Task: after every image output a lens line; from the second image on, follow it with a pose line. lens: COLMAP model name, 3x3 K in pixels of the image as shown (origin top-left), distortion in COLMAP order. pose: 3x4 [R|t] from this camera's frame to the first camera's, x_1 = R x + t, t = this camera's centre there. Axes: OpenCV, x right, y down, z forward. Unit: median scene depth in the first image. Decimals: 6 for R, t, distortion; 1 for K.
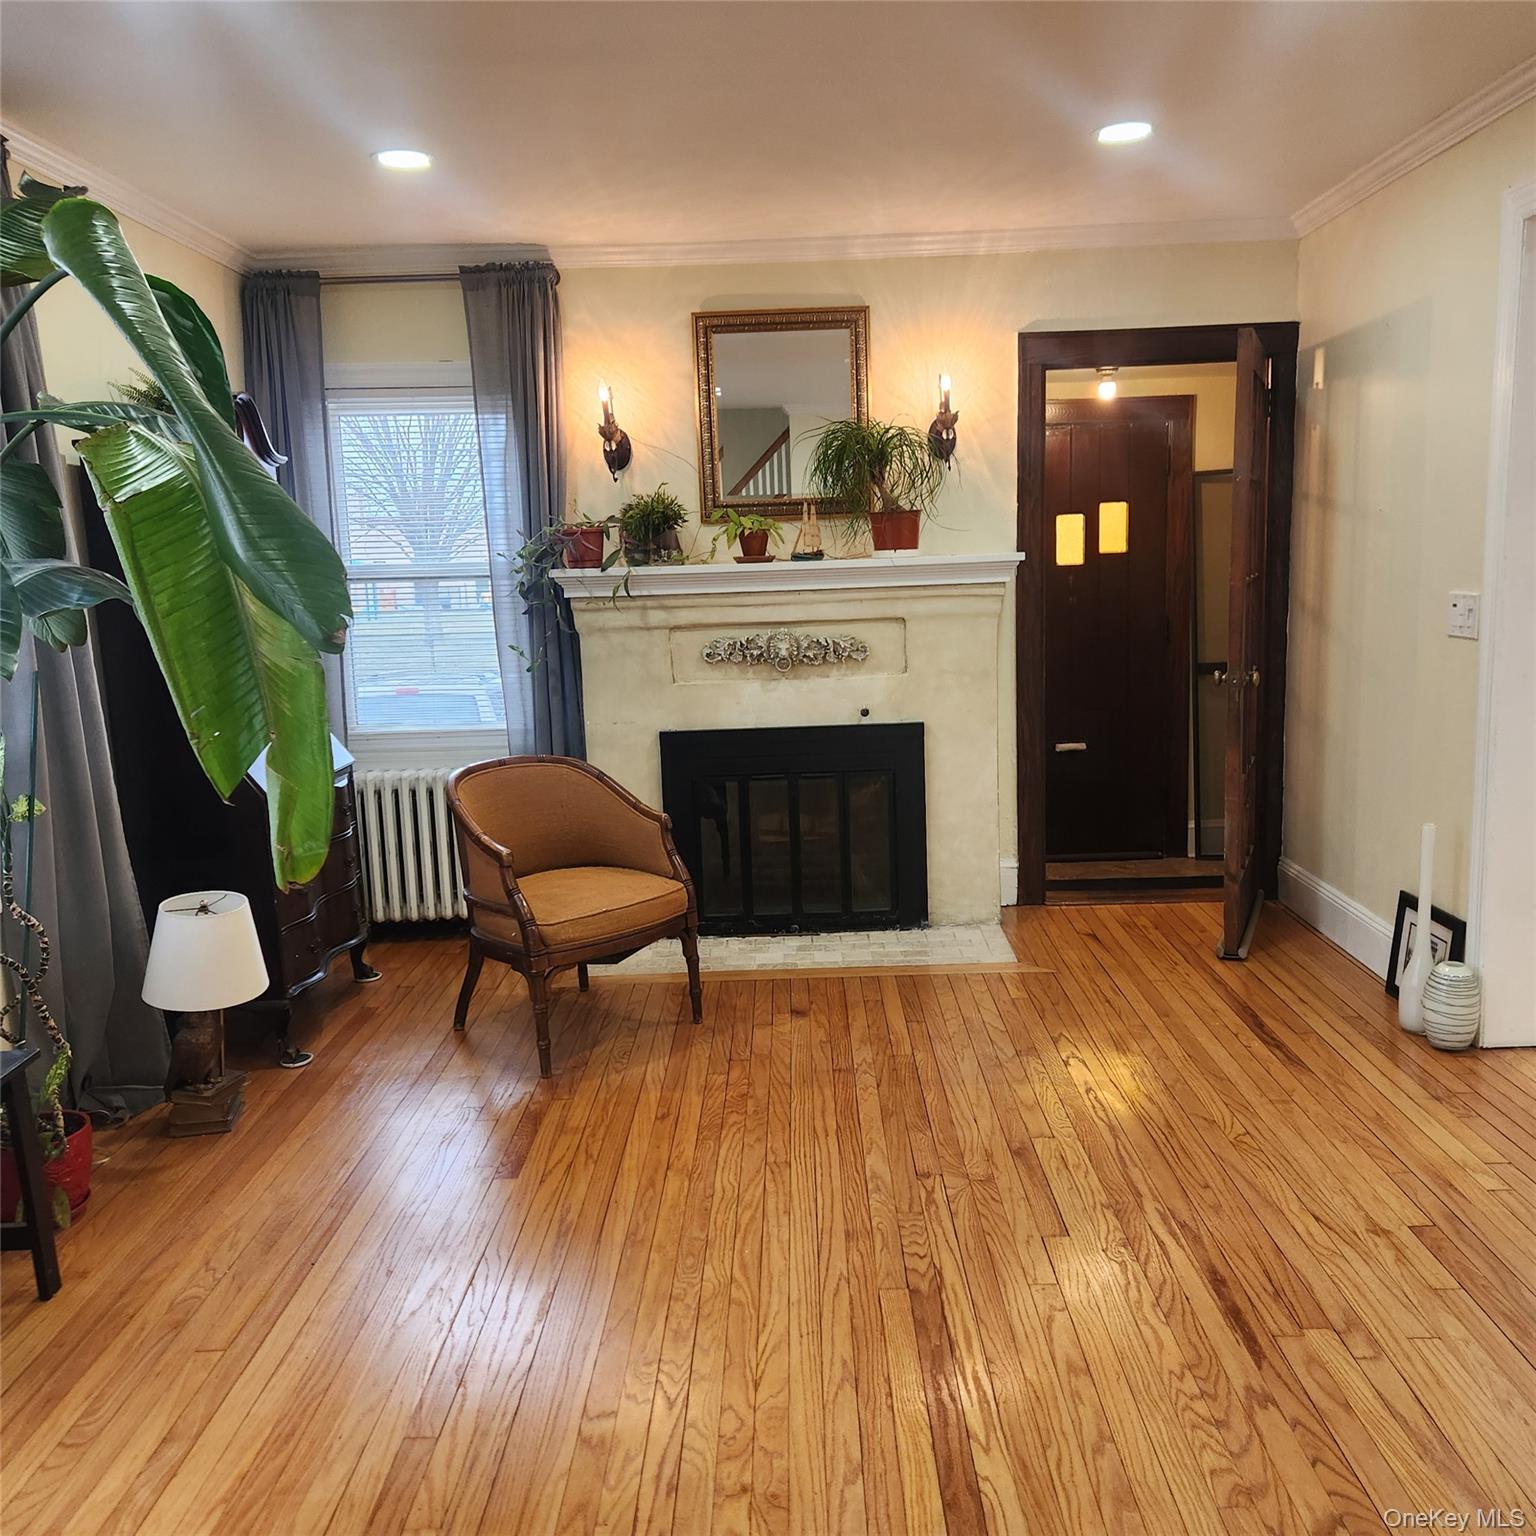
lens RADIAL K [[1417.5, 0, 795.0], [0, 1417.5, 707.2], [0, 0, 1]] dist [0.068850, -0.061497]
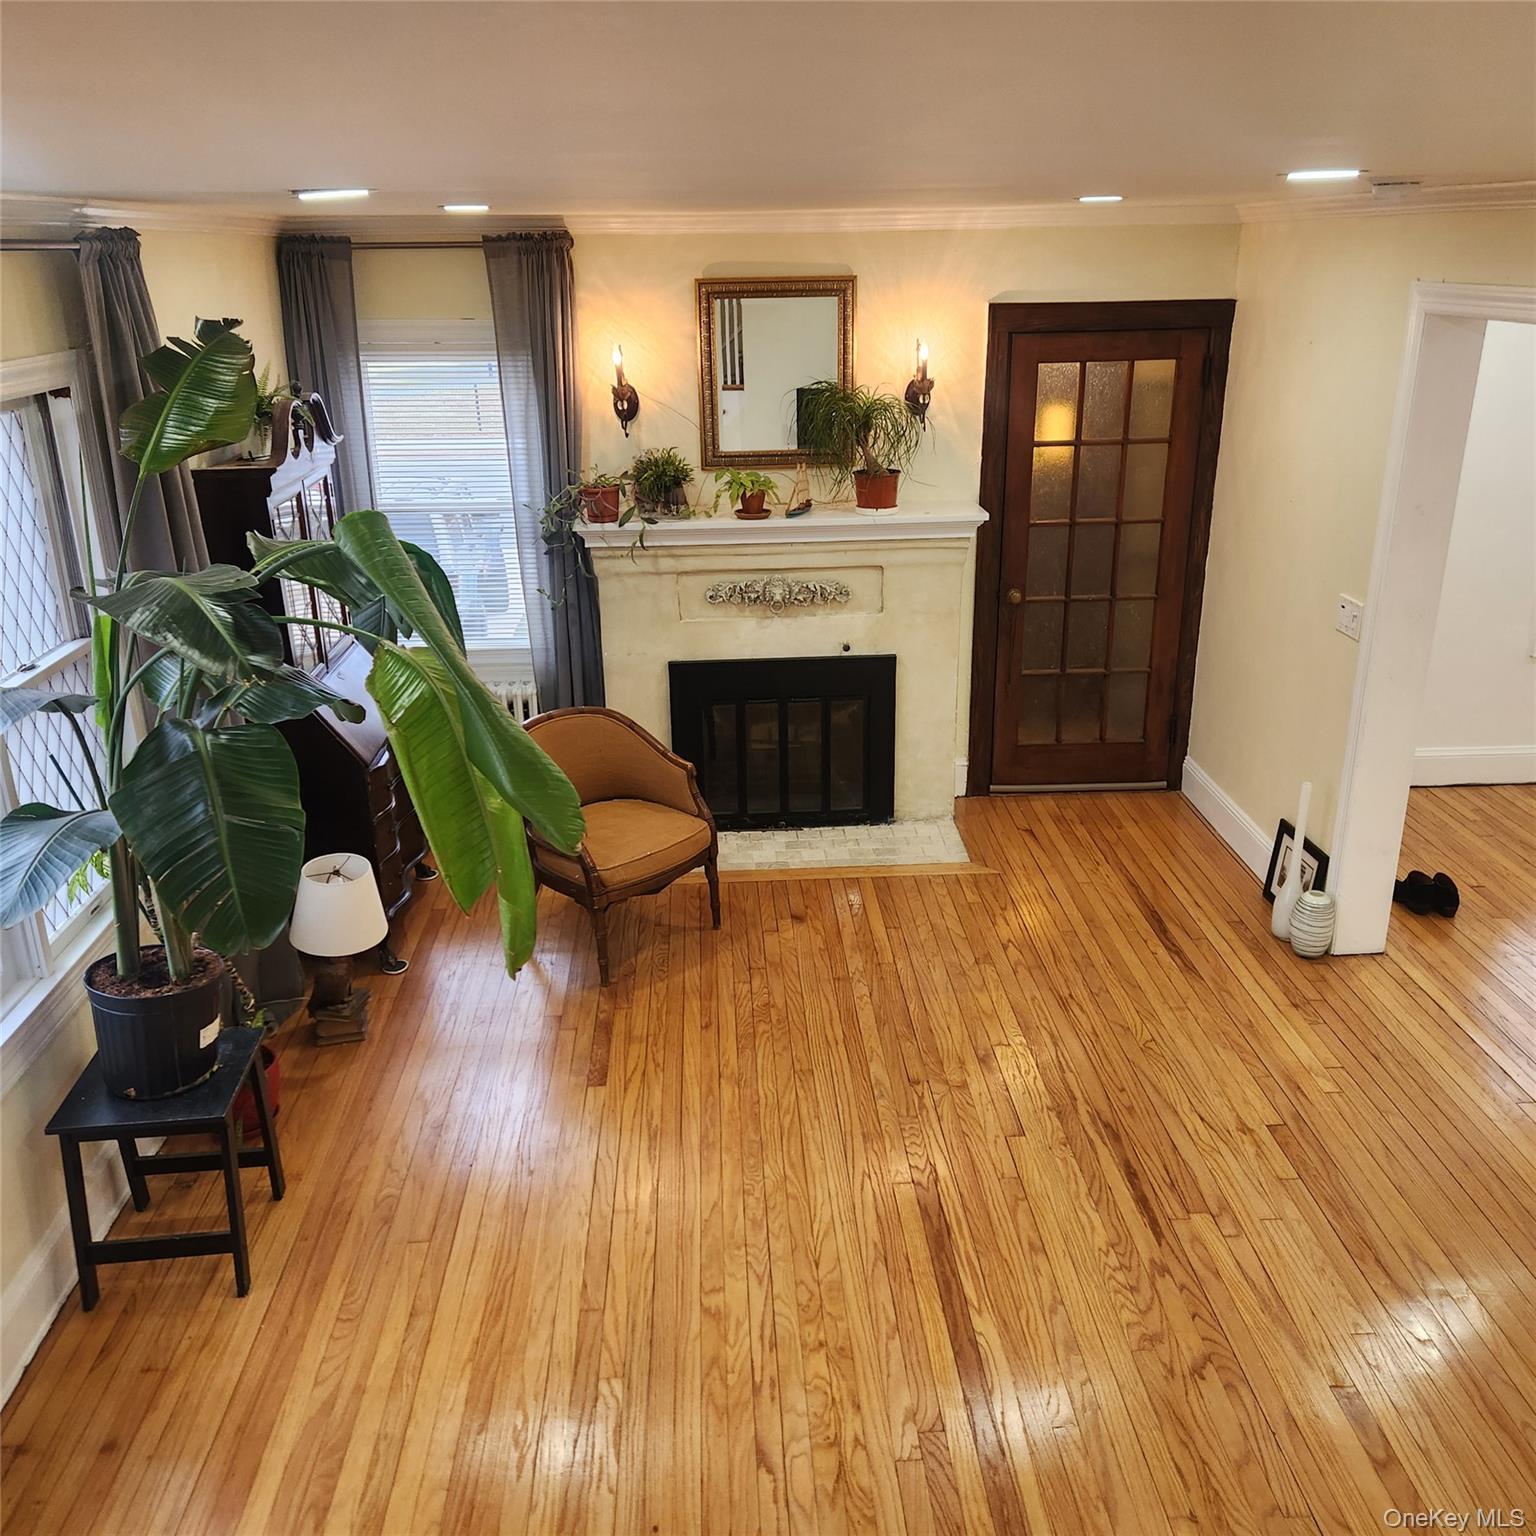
lens RADIAL K [[1417.5, 0, 795.0], [0, 1417.5, 707.2], [0, 0, 1]] dist [0.068850, -0.061497]
pose [[0.997679, 0.003562, 0.068006, -0.091467], [-0.016449, 0.981665, 0.189901, -0.215401], [-0.066082, -0.190579, 0.979445, -0.184367]]
